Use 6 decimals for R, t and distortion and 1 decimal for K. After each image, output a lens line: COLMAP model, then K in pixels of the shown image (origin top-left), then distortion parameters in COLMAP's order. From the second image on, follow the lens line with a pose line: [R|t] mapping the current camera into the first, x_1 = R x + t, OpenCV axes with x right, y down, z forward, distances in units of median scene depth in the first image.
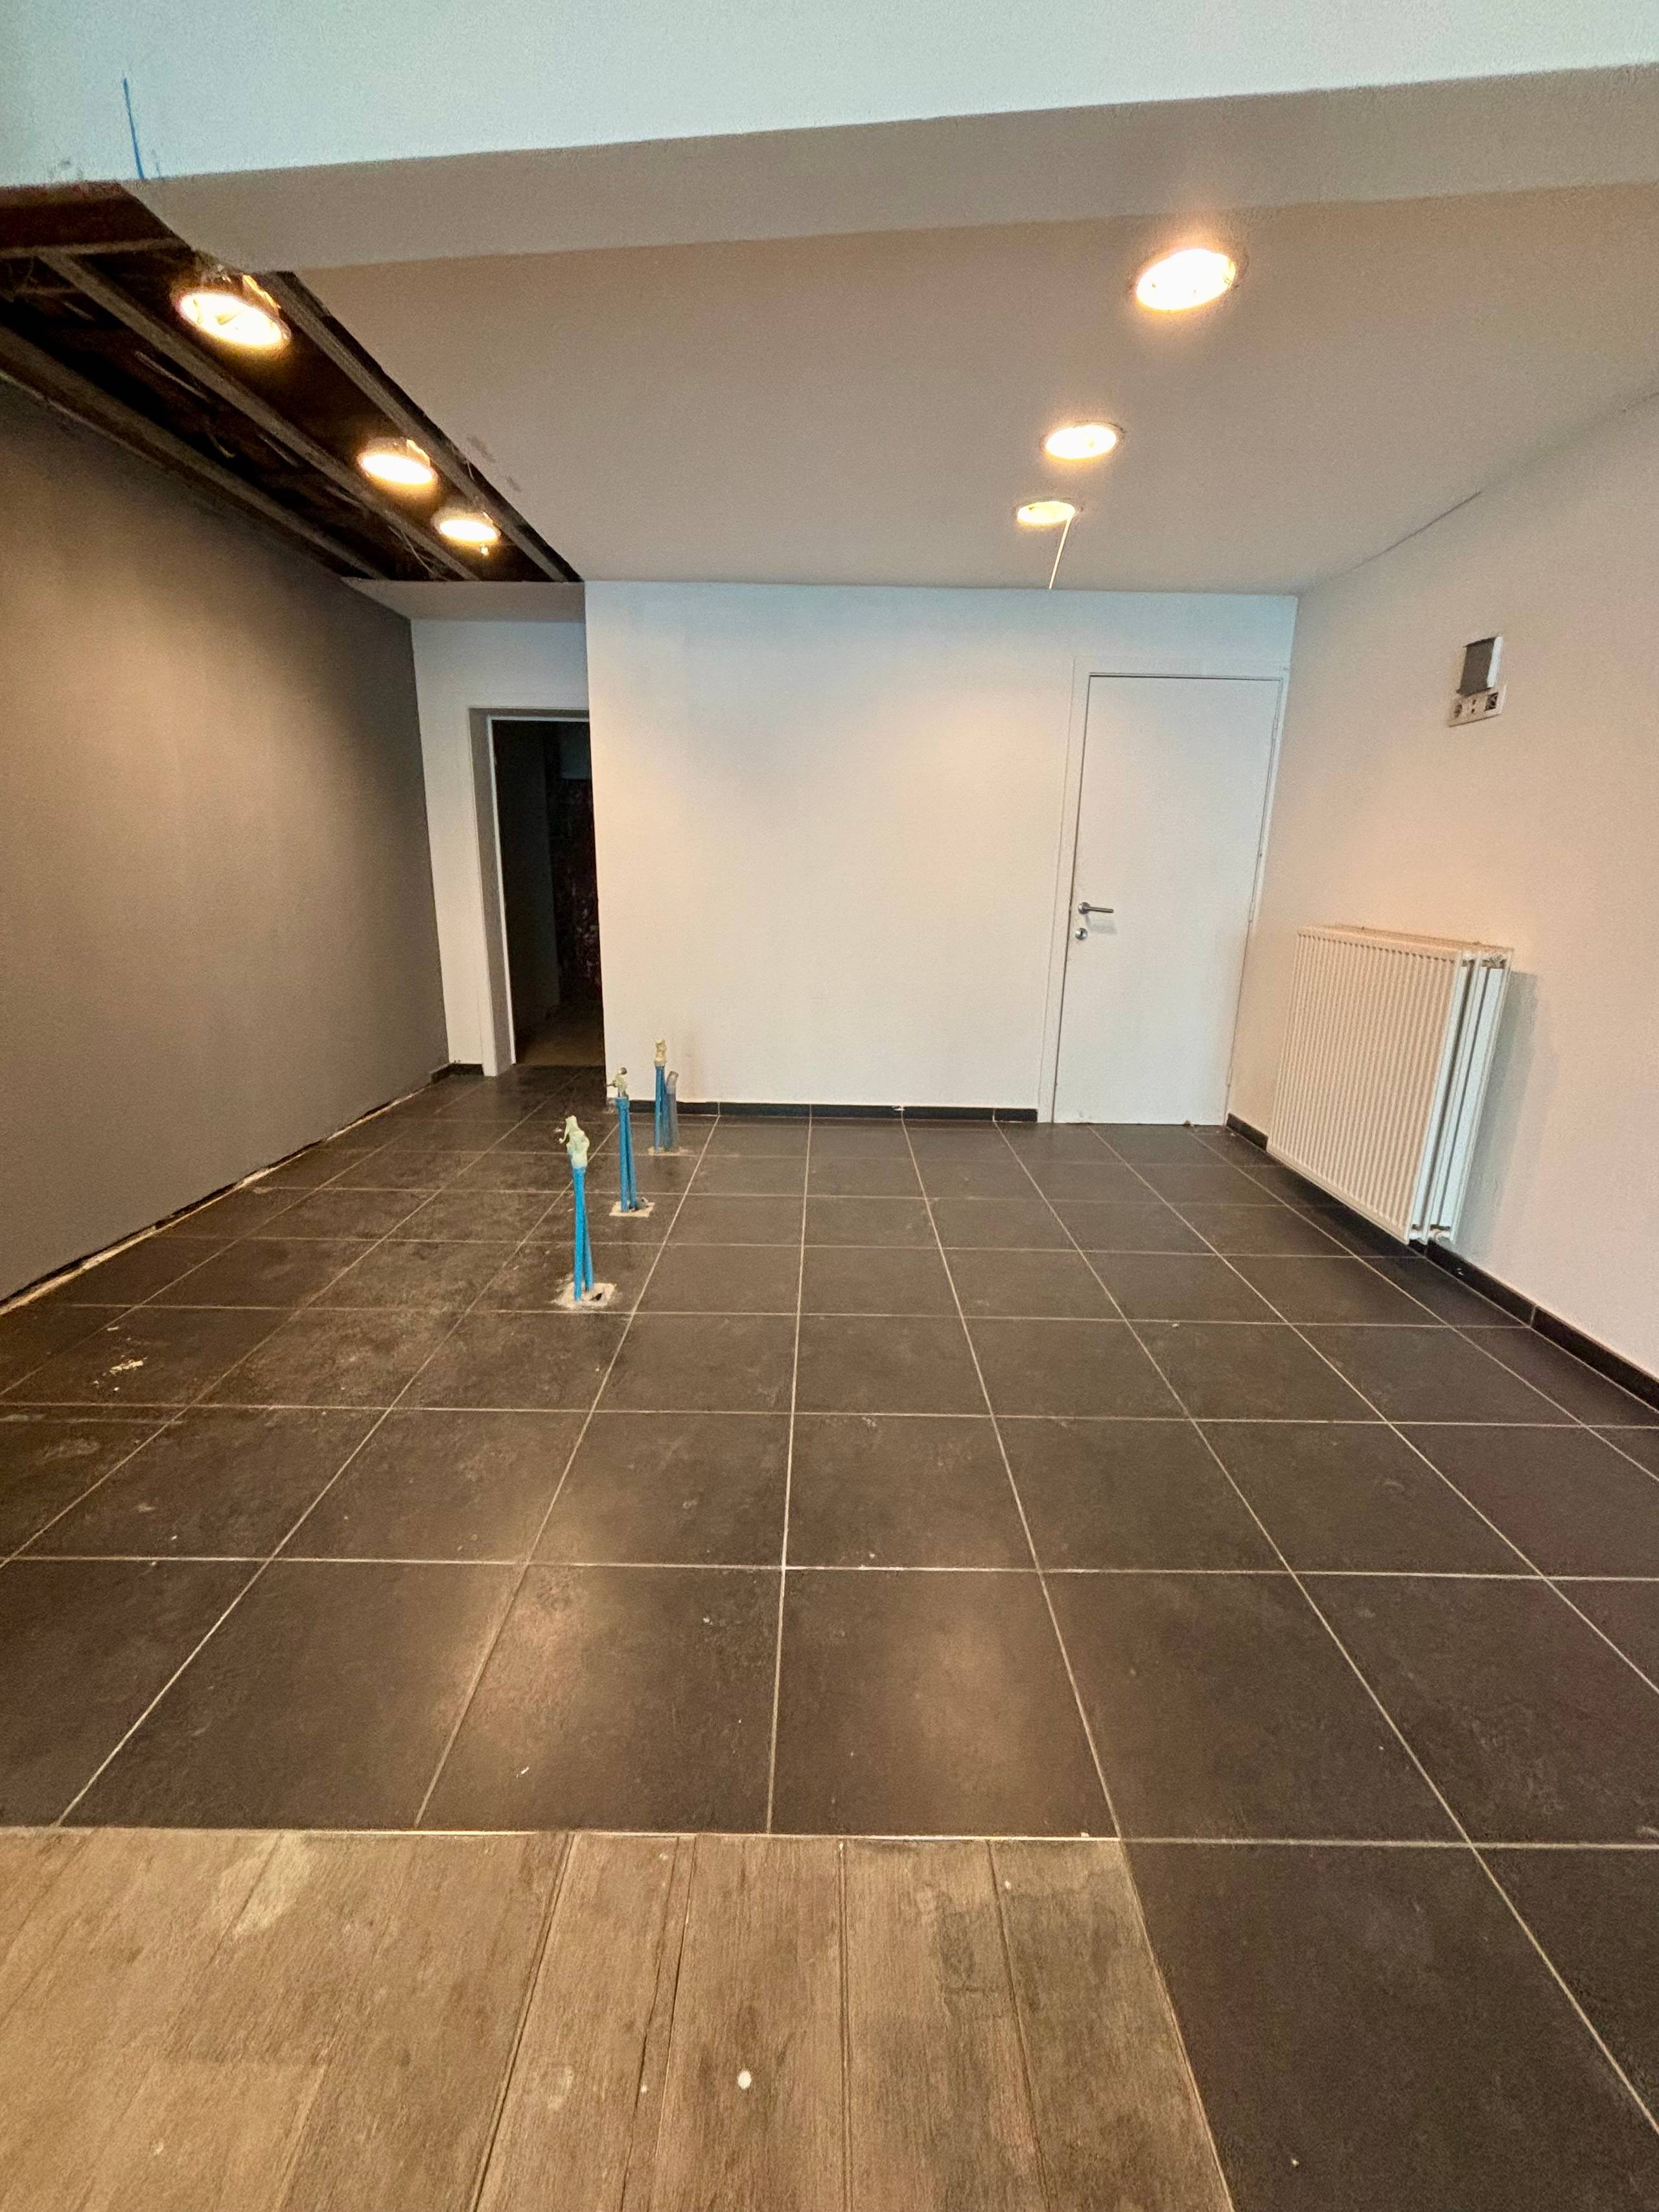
lens RADIAL K [[890.2, 0, 830.2], [0, 890.2, 1099.8], [0, 0, 1]] dist [0.000585, 0.000058]
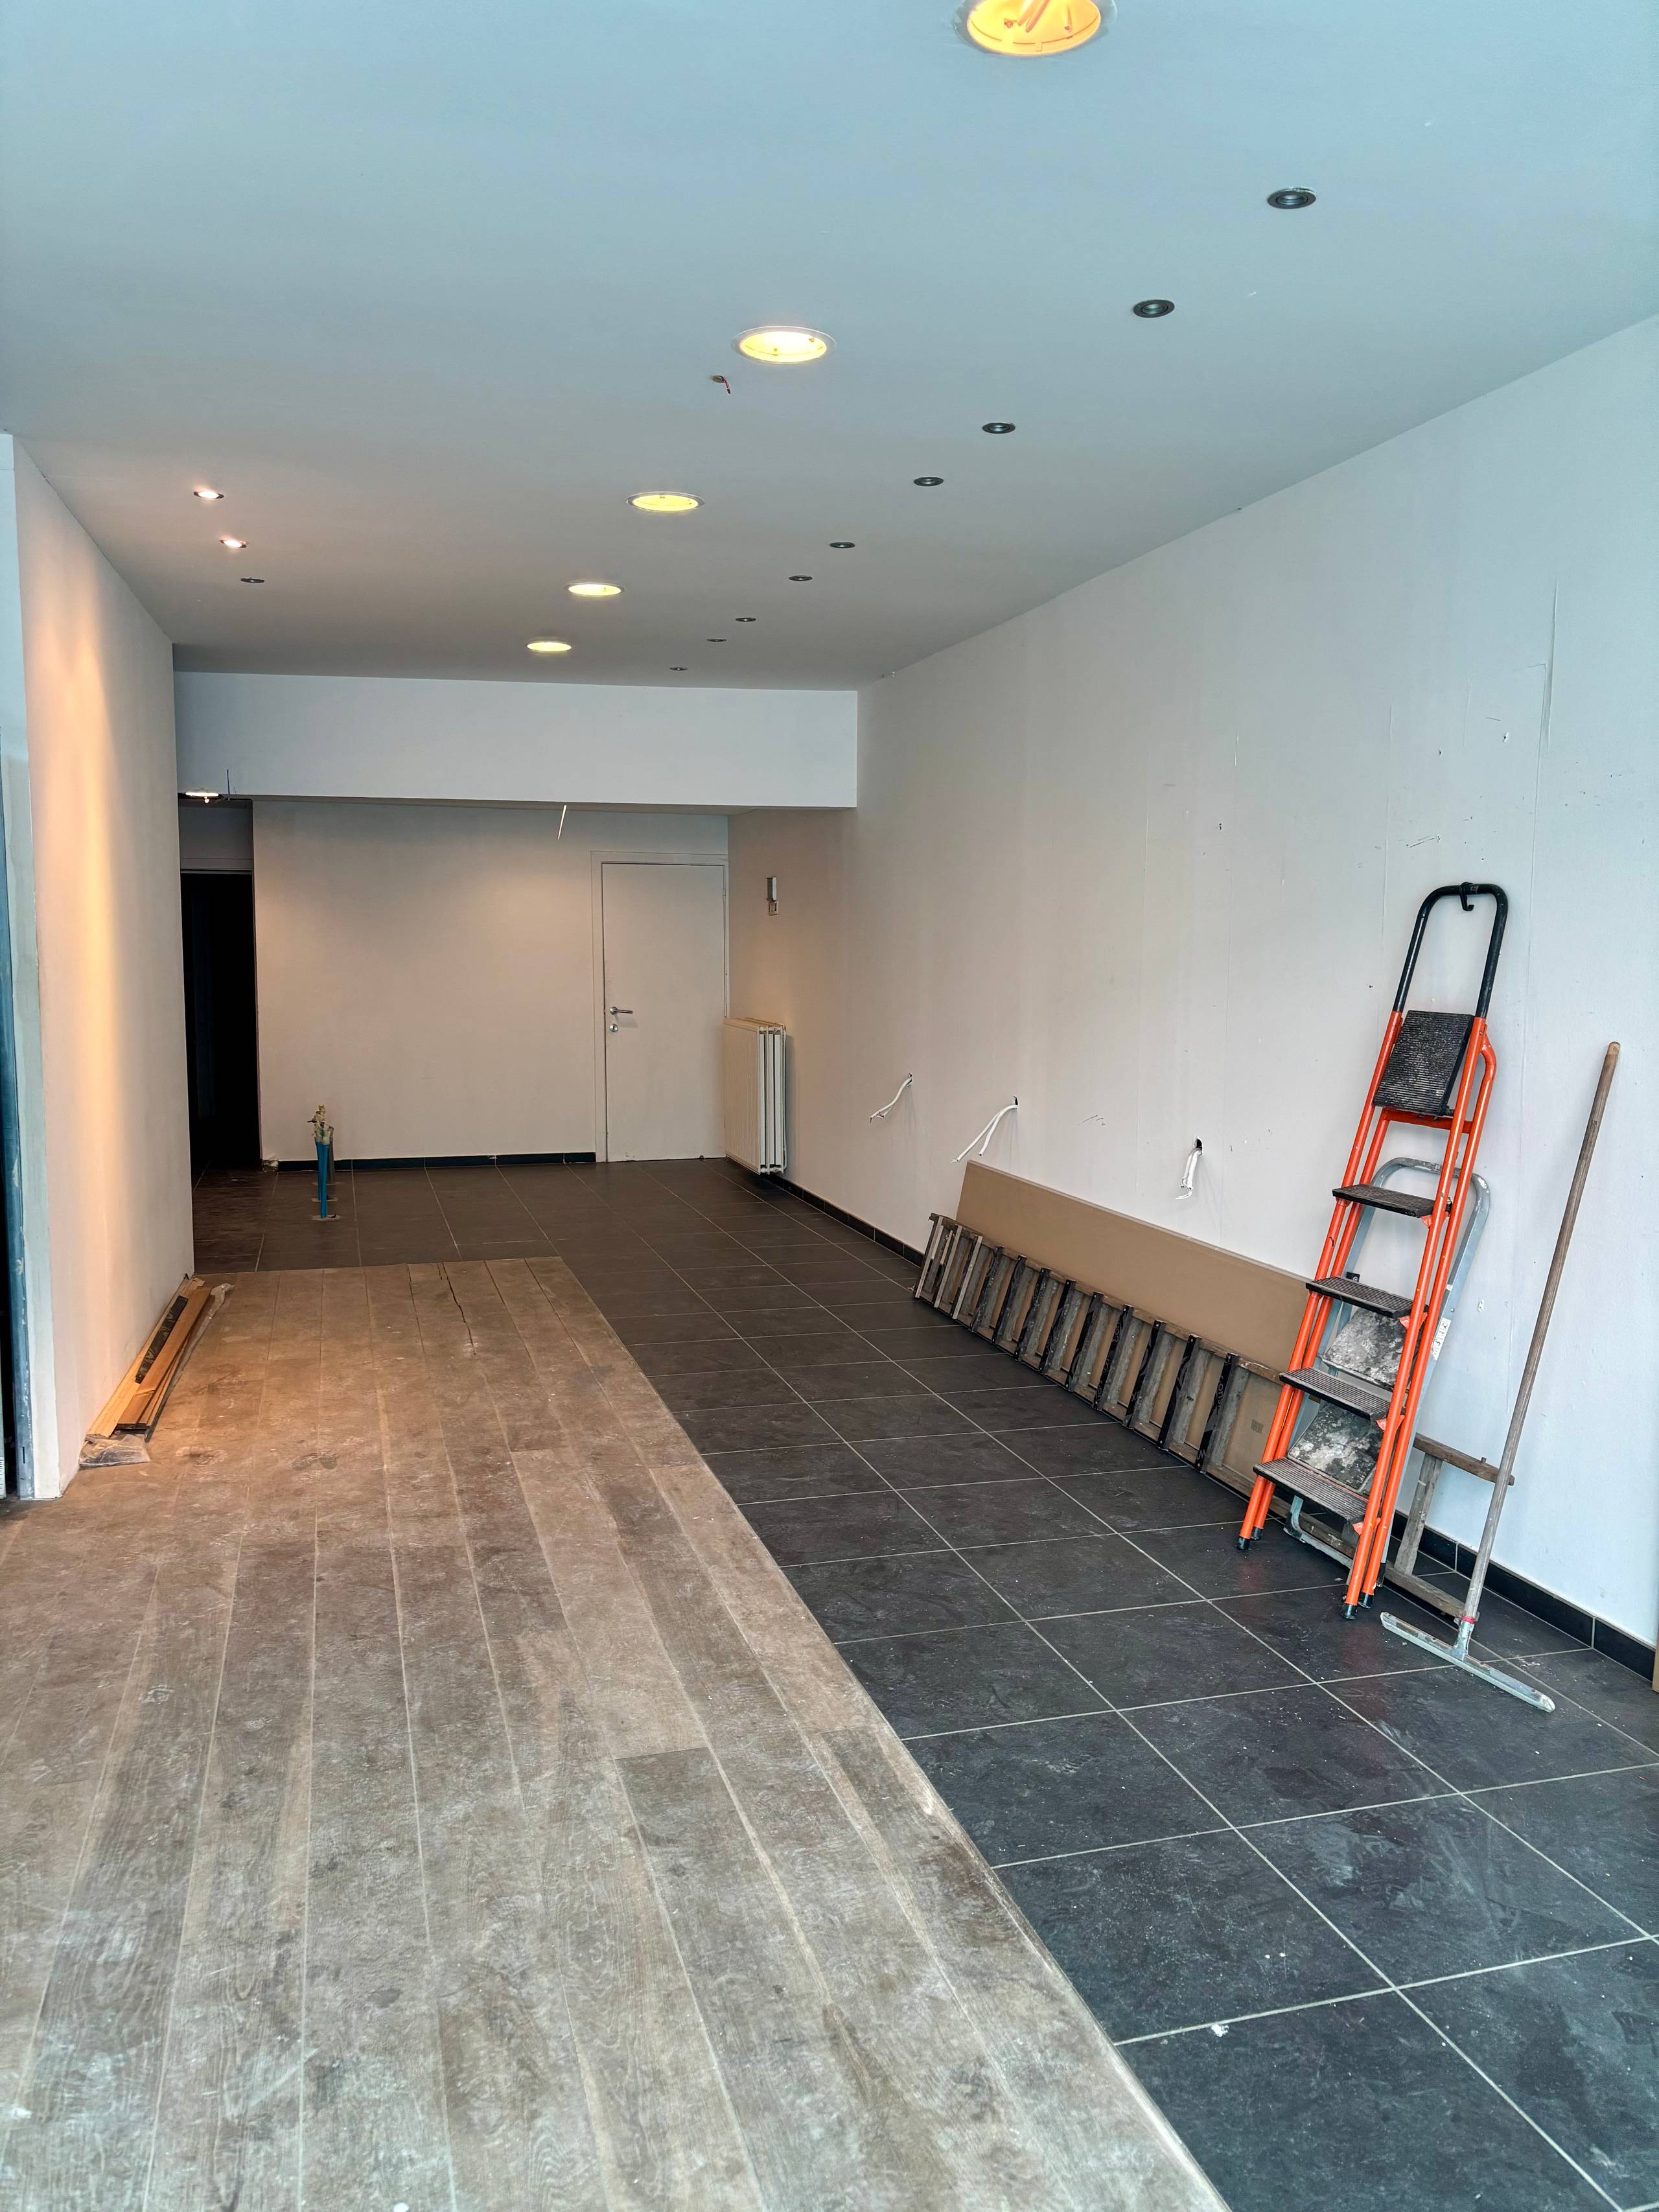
lens RADIAL K [[1683.1, 0, 827.5], [0, 1683.1, 1104.6], [0, 0, 1]] dist [-0.004619, -0.000366]
pose [[0.960626, -0.050441, 0.273228, -0.139816], [0.090939, 0.986298, -0.137646, 0.344306], [-0.262541, 0.157073, 0.952051, -1.677181]]
